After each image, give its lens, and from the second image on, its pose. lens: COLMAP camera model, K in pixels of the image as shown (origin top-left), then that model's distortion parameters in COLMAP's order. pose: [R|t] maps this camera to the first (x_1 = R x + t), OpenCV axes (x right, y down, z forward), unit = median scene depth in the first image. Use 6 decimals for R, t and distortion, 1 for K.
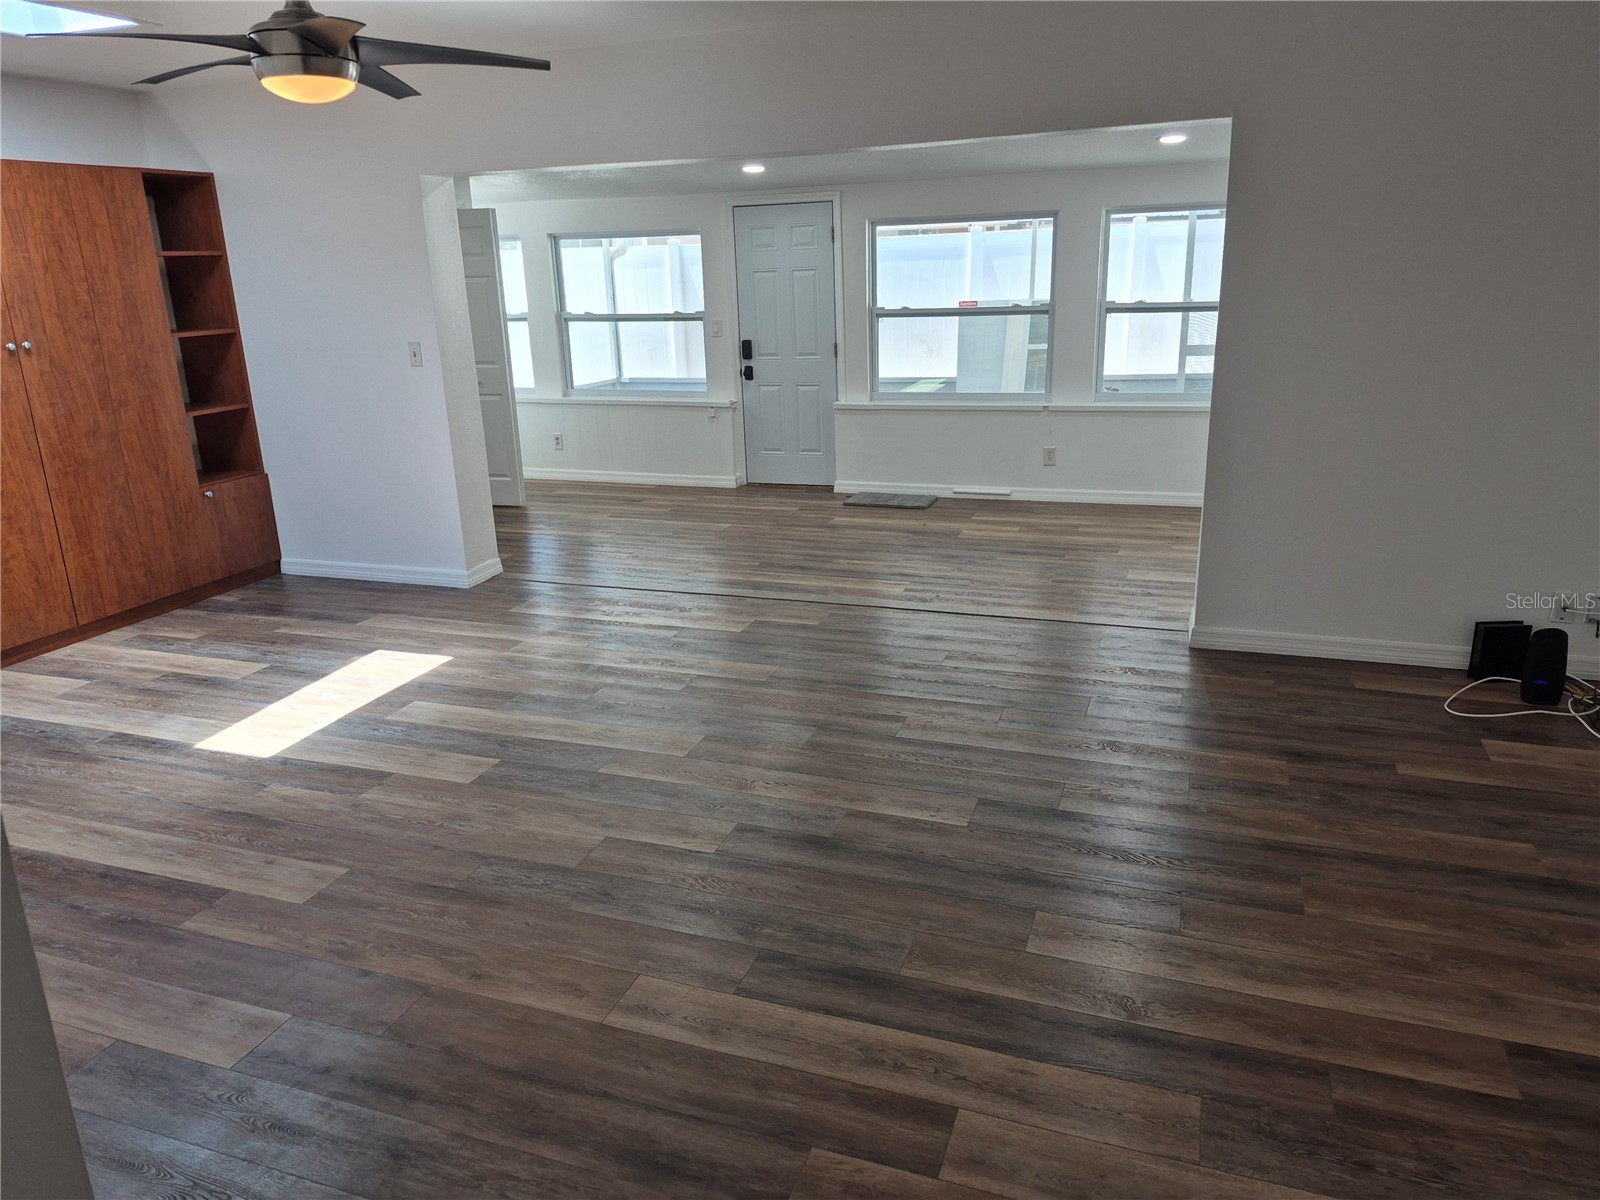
lens RADIAL K [[1096.8, 0, 801.8], [0, 1096.8, 590.3], [0, 0, 1]] dist [0.099186, -0.126139]
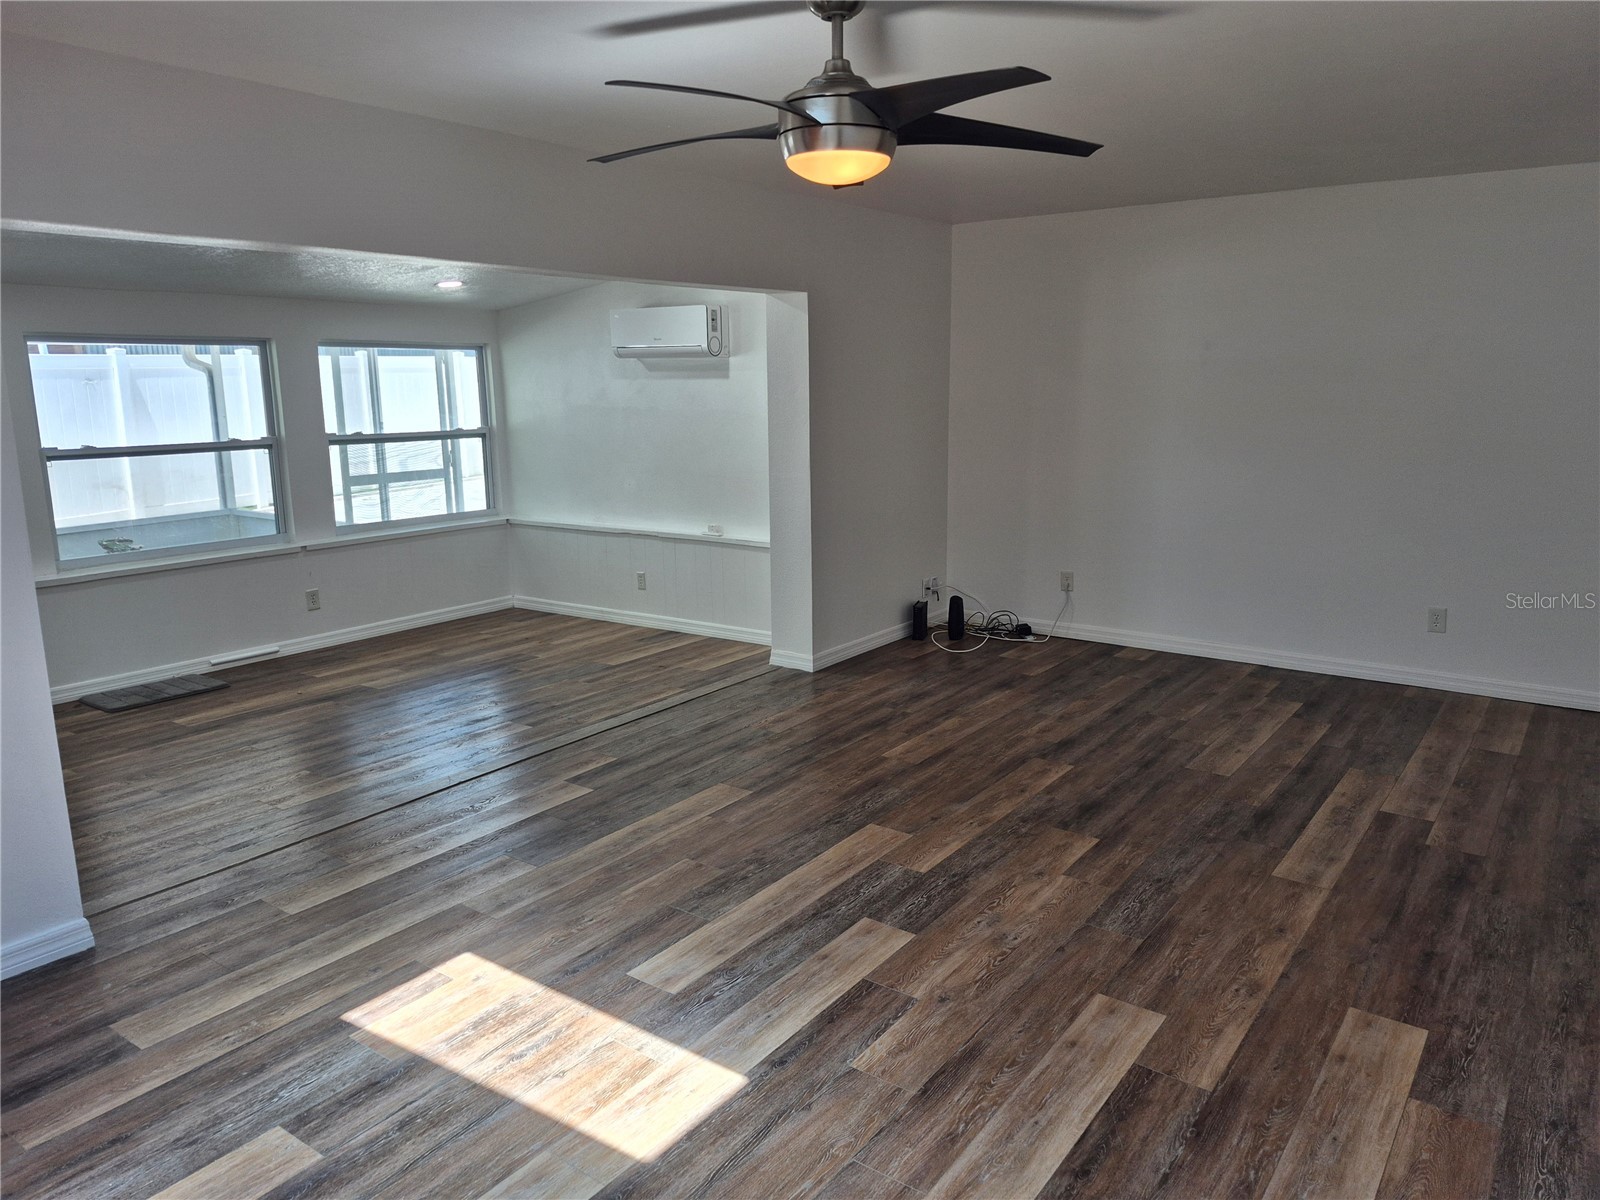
lens RADIAL K [[1096.8, 0, 801.8], [0, 1096.8, 590.3], [0, 0, 1]] dist [0.099186, -0.126139]
pose [[0.280458, -0.157119, 0.946920, -0.553693], [0.274861, 0.958347, 0.077606, -0.093208], [-0.919671, 0.238506, 0.311962, 0.357771]]
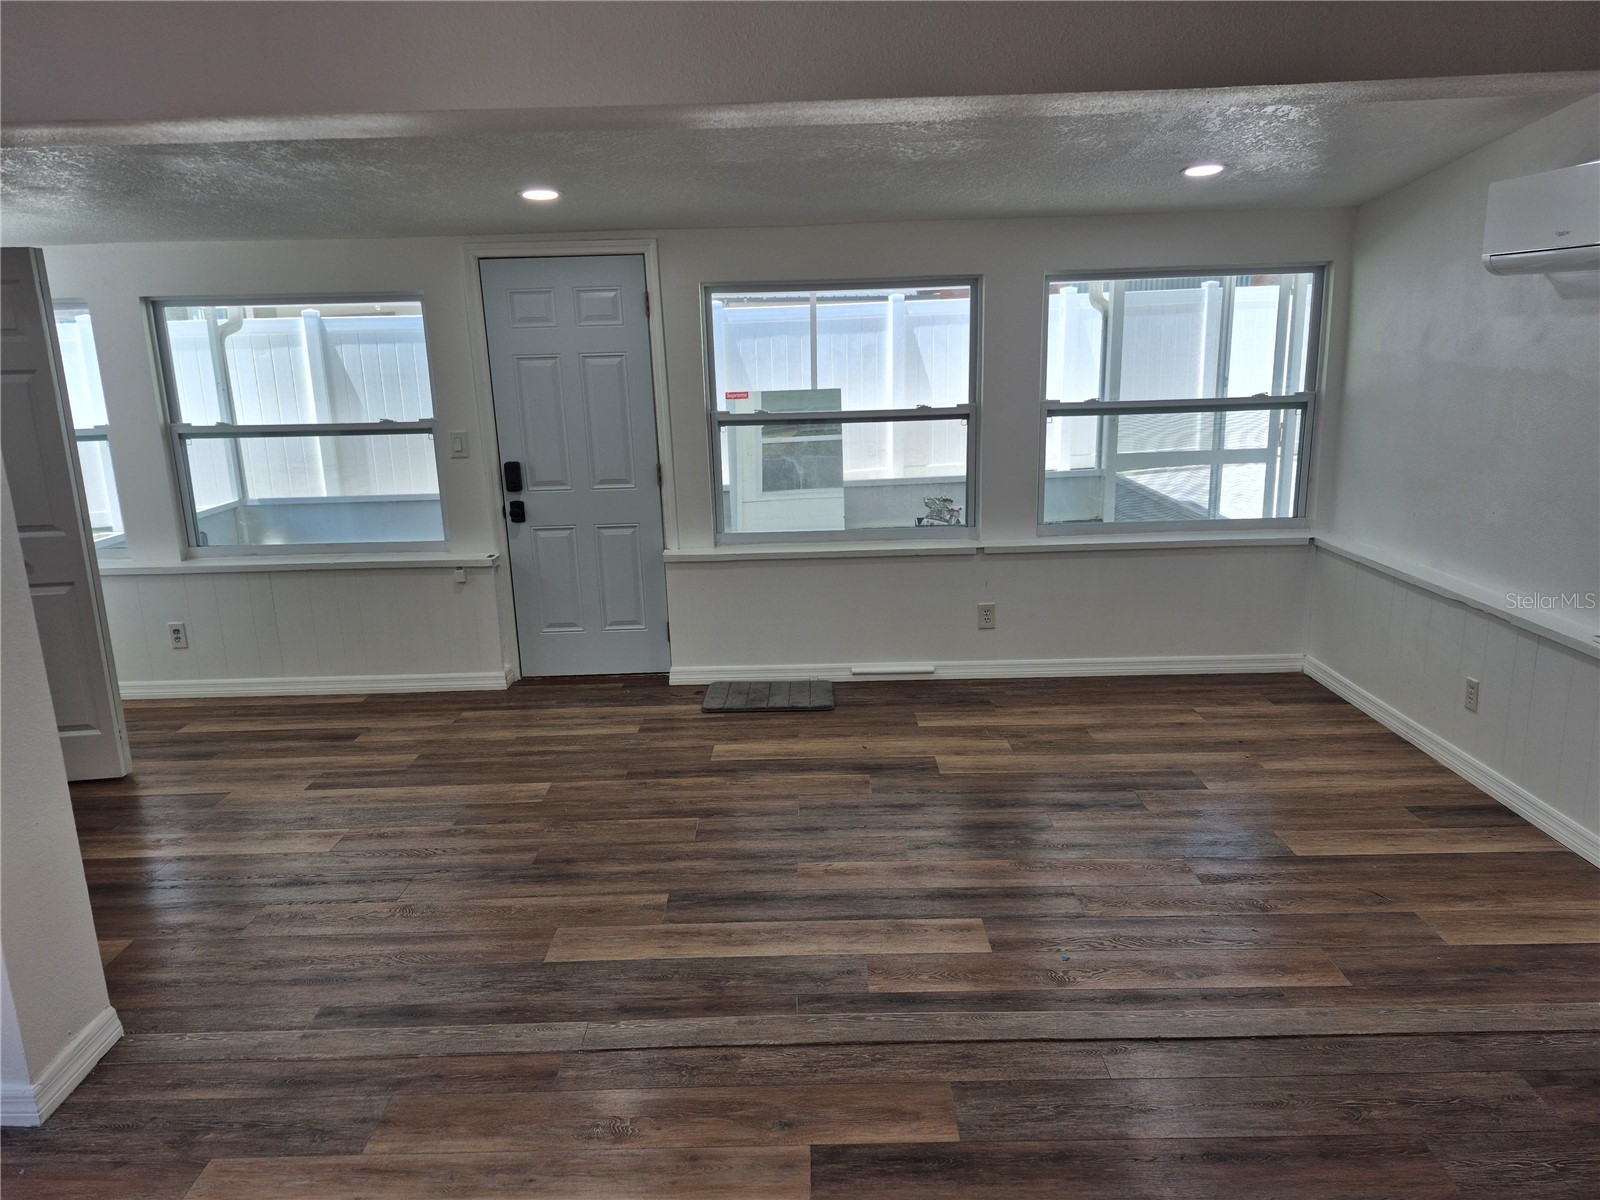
lens RADIAL K [[1096.8, 0, 801.8], [0, 1096.8, 590.3], [0, 0, 1]] dist [0.099186, -0.126139]
pose [[0.941634, -0.073731, 0.328463, -0.122048], [0.094939, 0.994277, -0.048980, -0.119573], [-0.322972, 0.077305, 0.943246, 0.390709]]
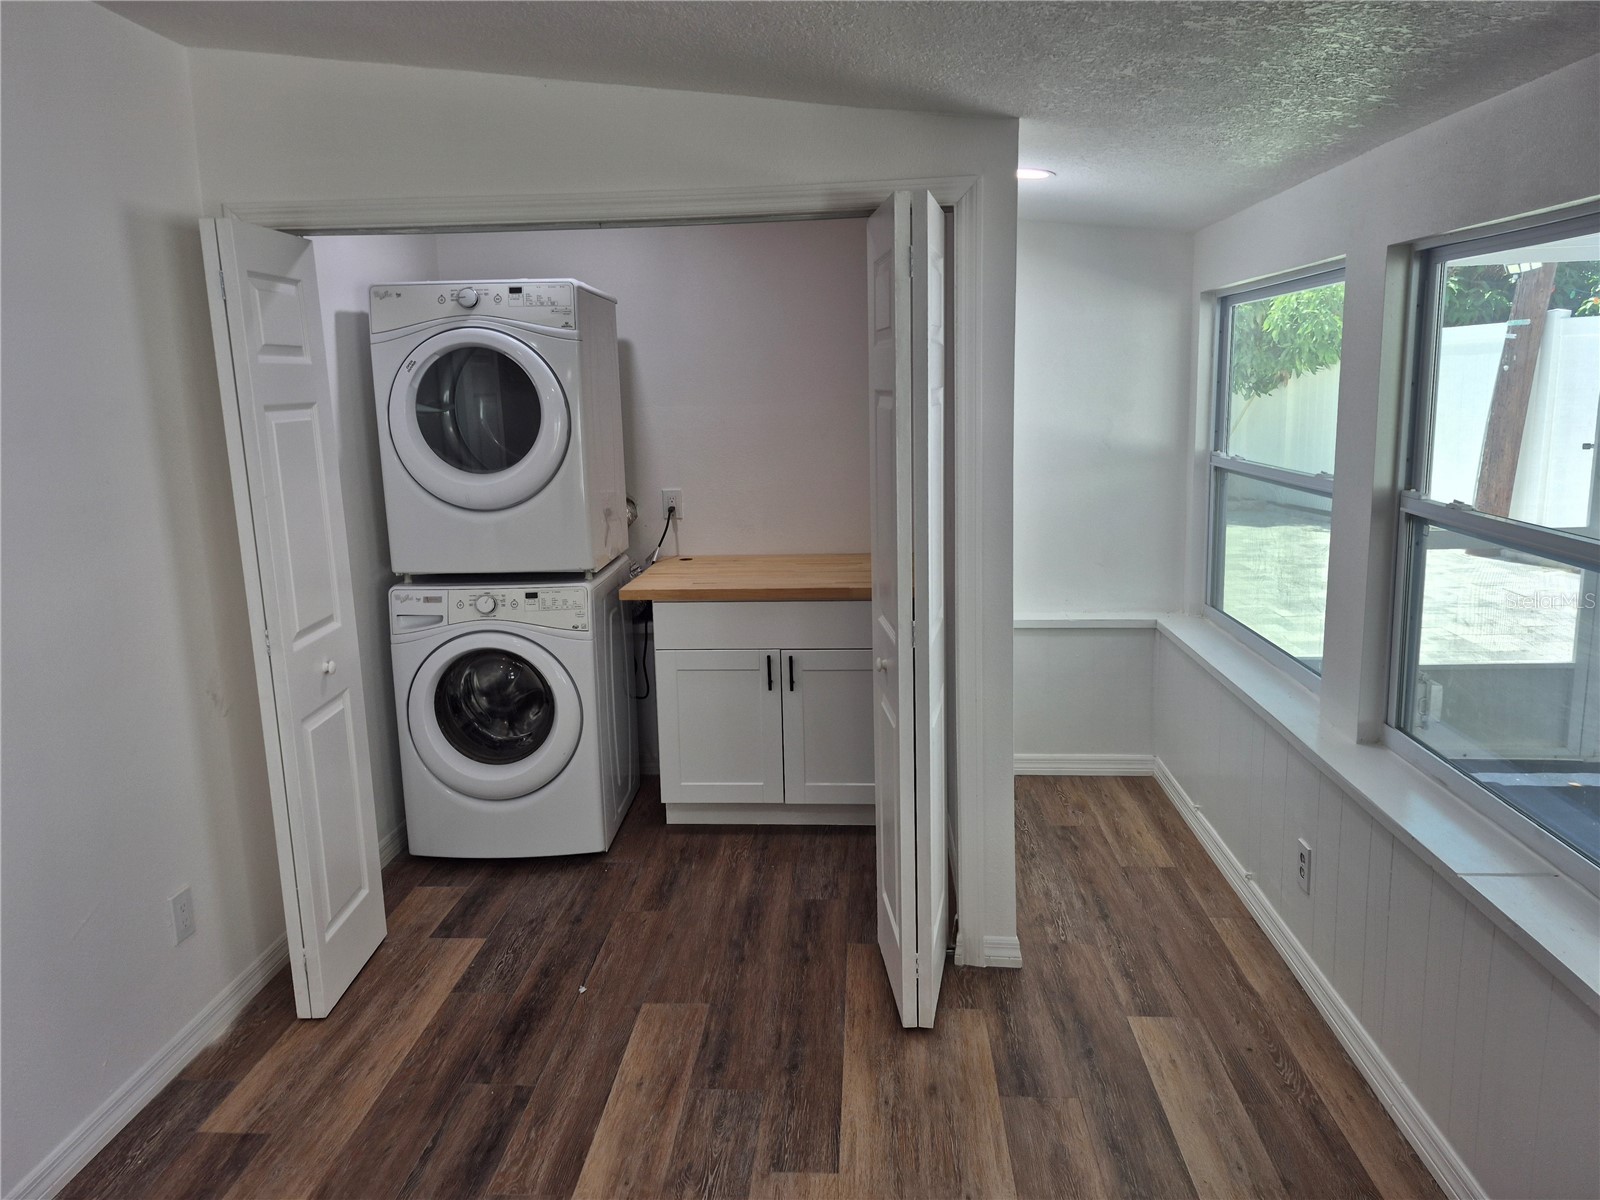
lens RADIAL K [[1096.8, 0, 801.8], [0, 1096.8, 590.3], [0, 0, 1]] dist [0.099186, -0.126139]
pose [[0.281488, 0.204284, -0.937567, 0.041973], [-0.250357, 0.958869, 0.133760, -0.271630], [0.926329, 0.197074, 0.321054, 0.907398]]
